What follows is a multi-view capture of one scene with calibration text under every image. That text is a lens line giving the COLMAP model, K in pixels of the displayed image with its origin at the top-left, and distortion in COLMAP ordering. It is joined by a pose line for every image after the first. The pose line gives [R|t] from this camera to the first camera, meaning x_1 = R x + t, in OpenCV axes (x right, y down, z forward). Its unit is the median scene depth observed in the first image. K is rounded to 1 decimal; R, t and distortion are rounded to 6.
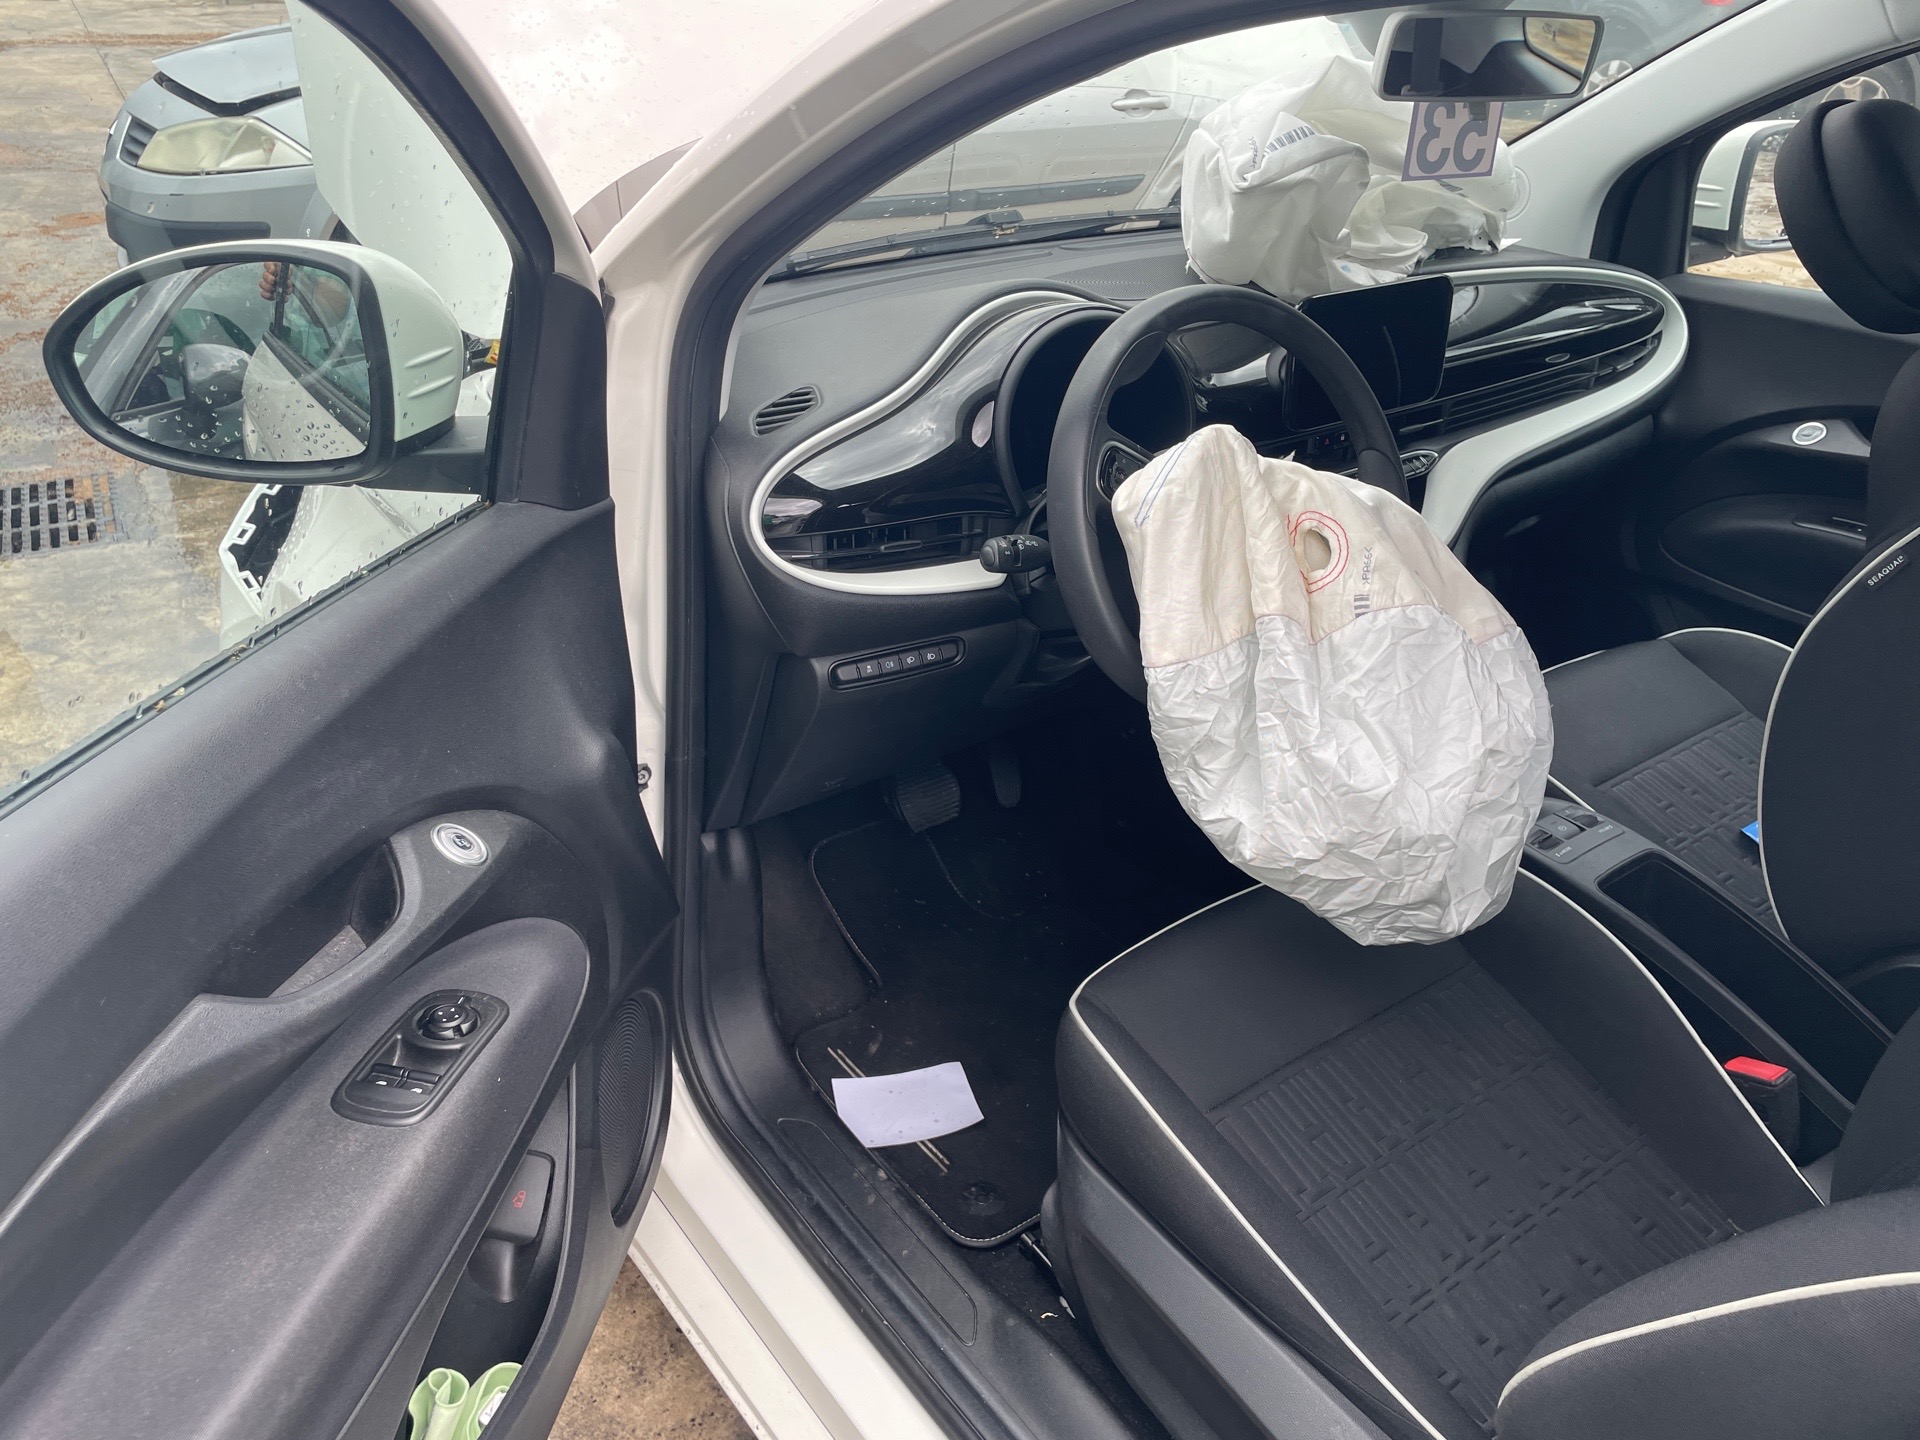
lens RADIAL K [[1455.7, 0, 944.0], [0, 1455.7, 709.8], [0, 0, 1]] dist [0.085761, -0.120343]
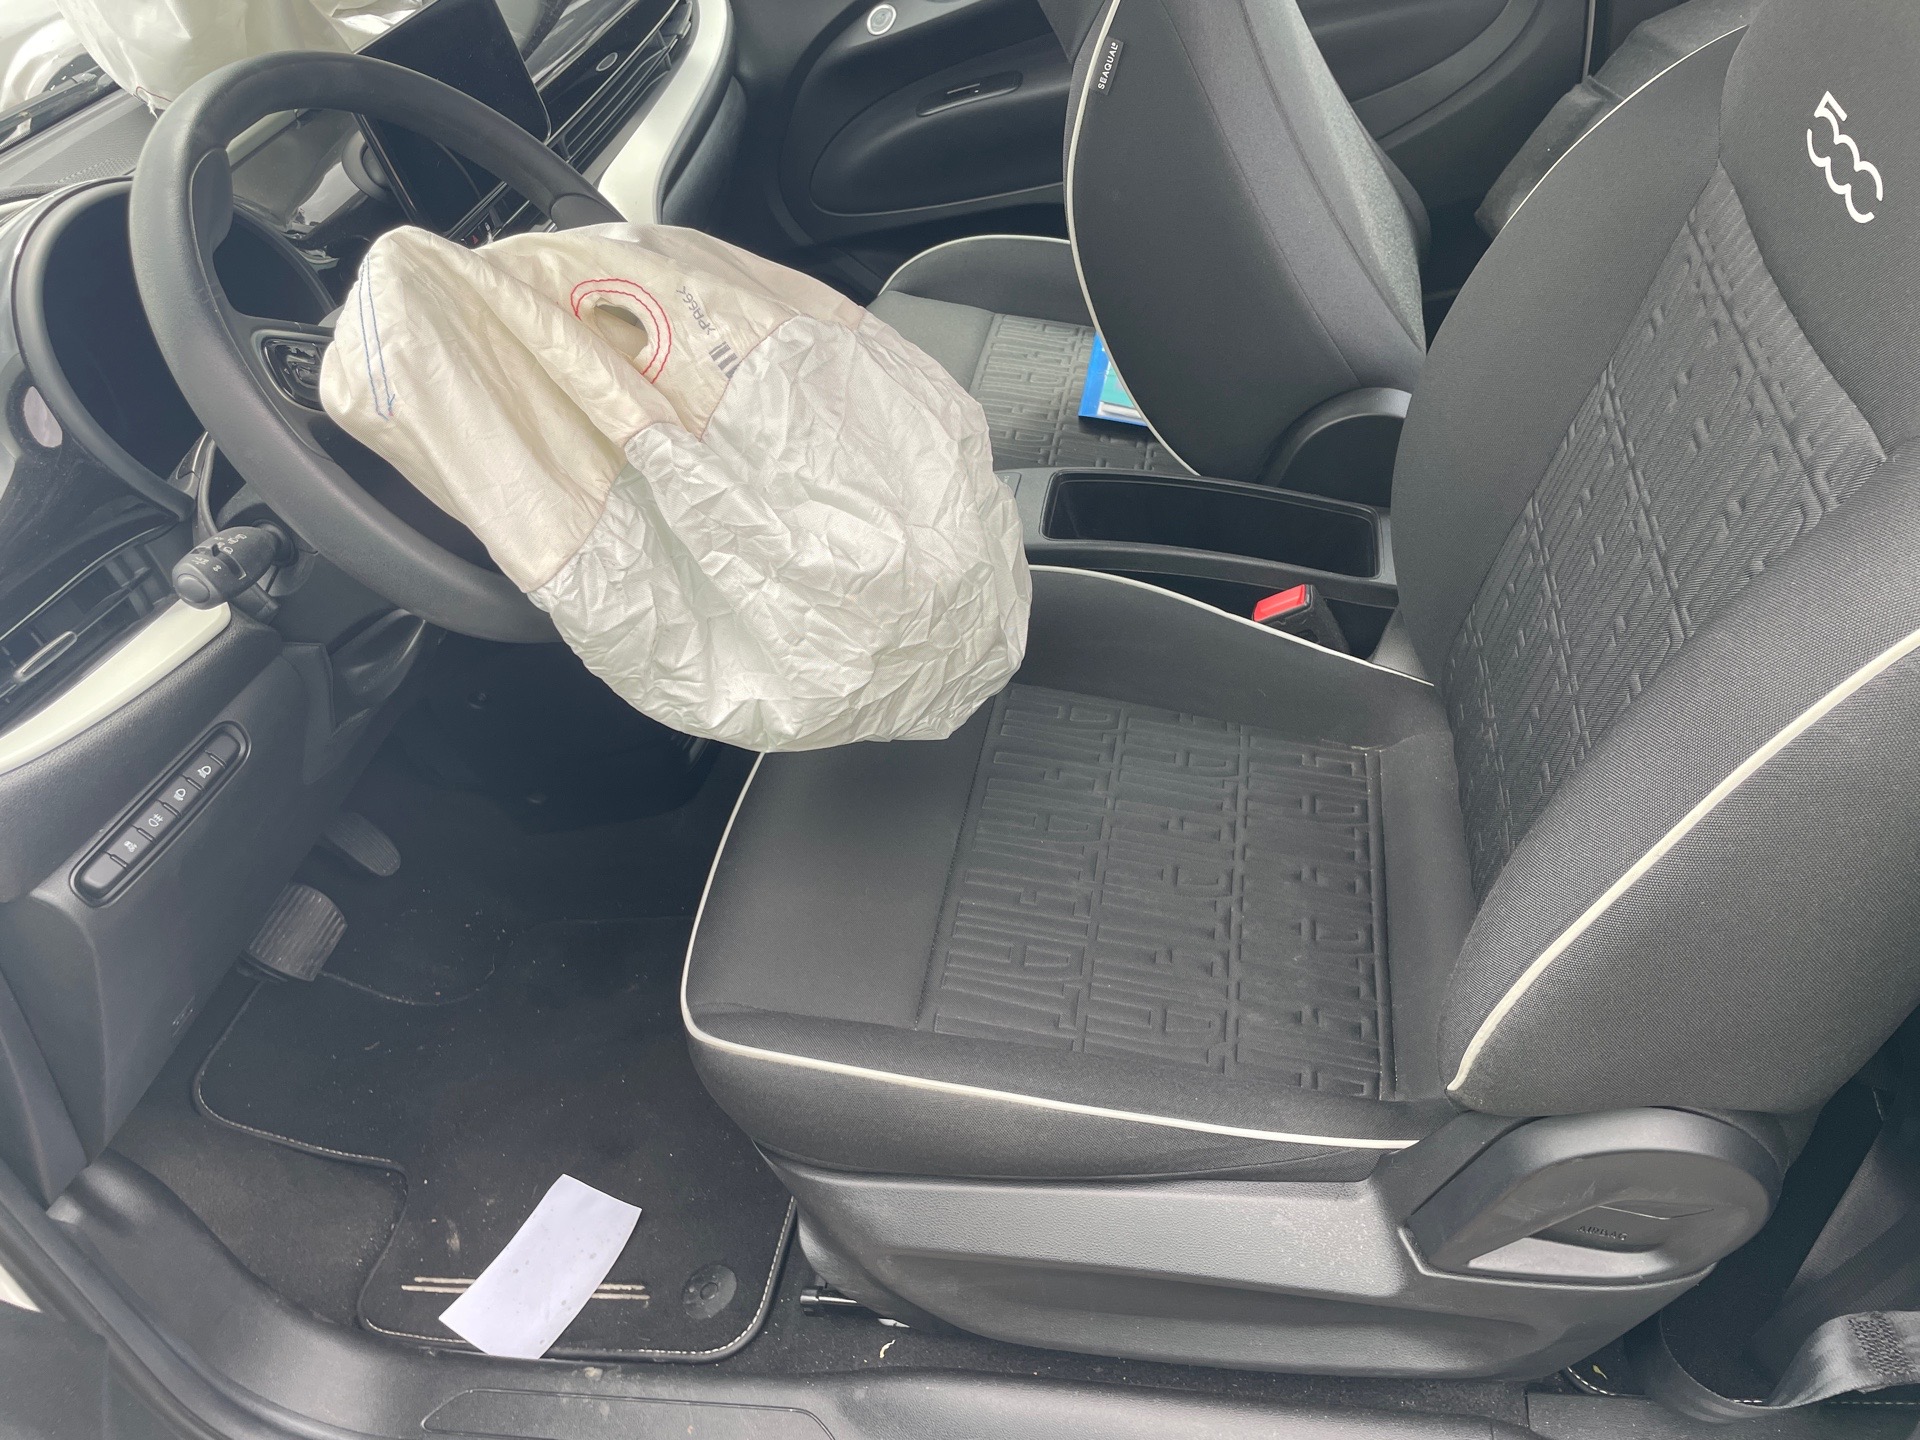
lens RADIAL K [[1455.7, 0, 956.2], [0, 1455.7, 725.2], [0, 0, 1]] dist [0.085761, -0.120343]
pose [[0.699599, -0.583288, 0.412719, -0.035449], [0.536776, 0.810266, 0.235246, -0.029345], [-0.471628, 0.056960, 0.879956, 0.272089]]
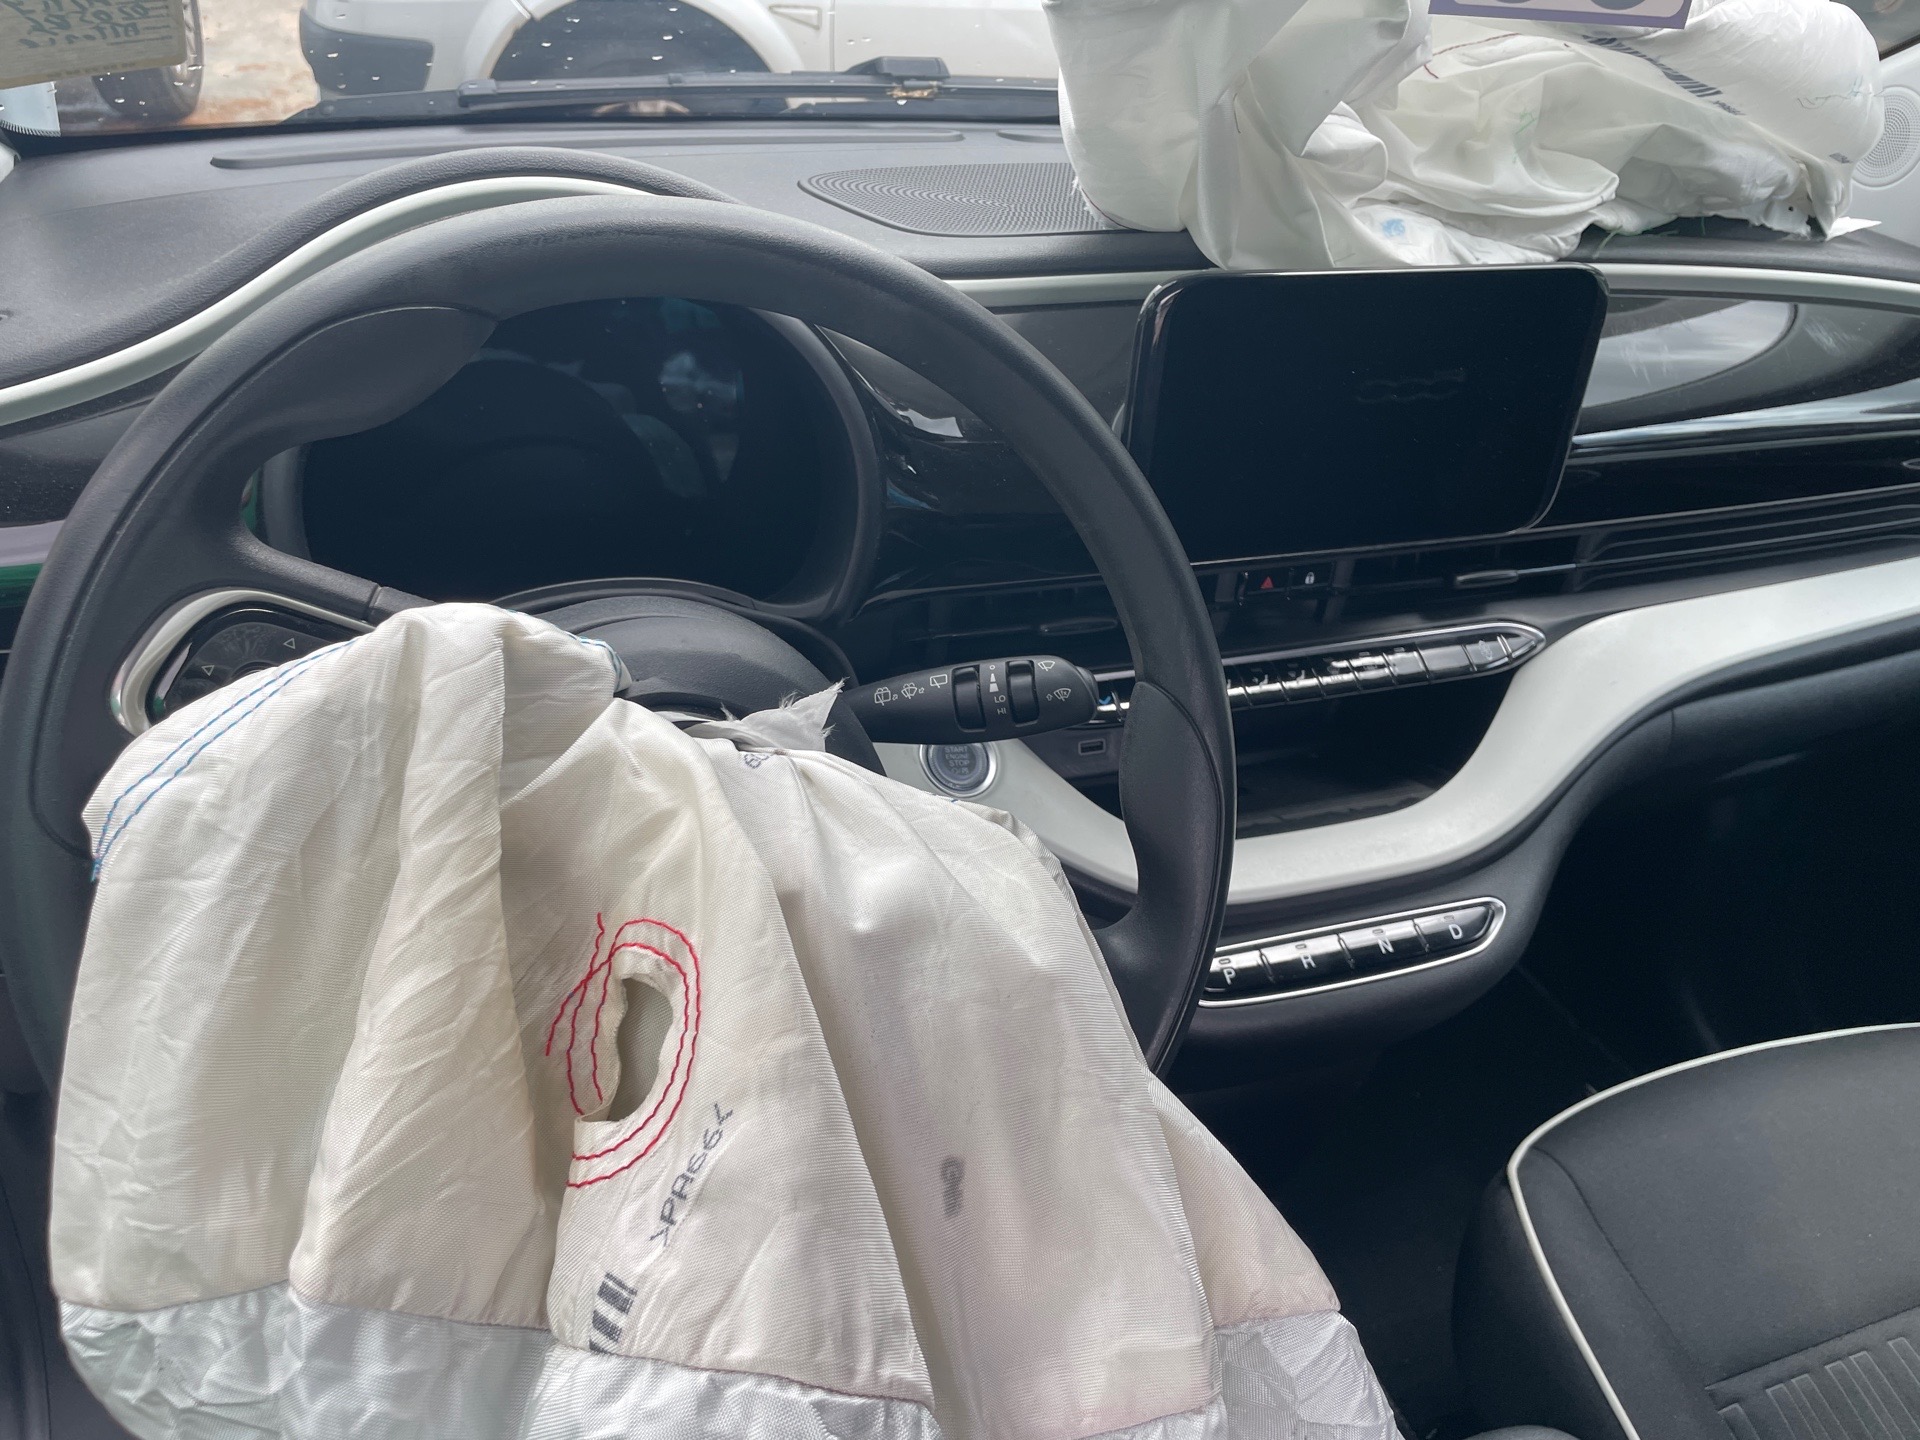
lens RADIAL K [[1455.7, 0, 945.8], [0, 1455.7, 720.0], [0, 0, 1]] dist [0.085761, -0.120343]
pose [[0.956143, 0.198524, -0.215360, 0.336806], [-0.184621, 0.979293, 0.083066, -0.196806], [0.227391, -0.039663, 0.972996, 0.626667]]
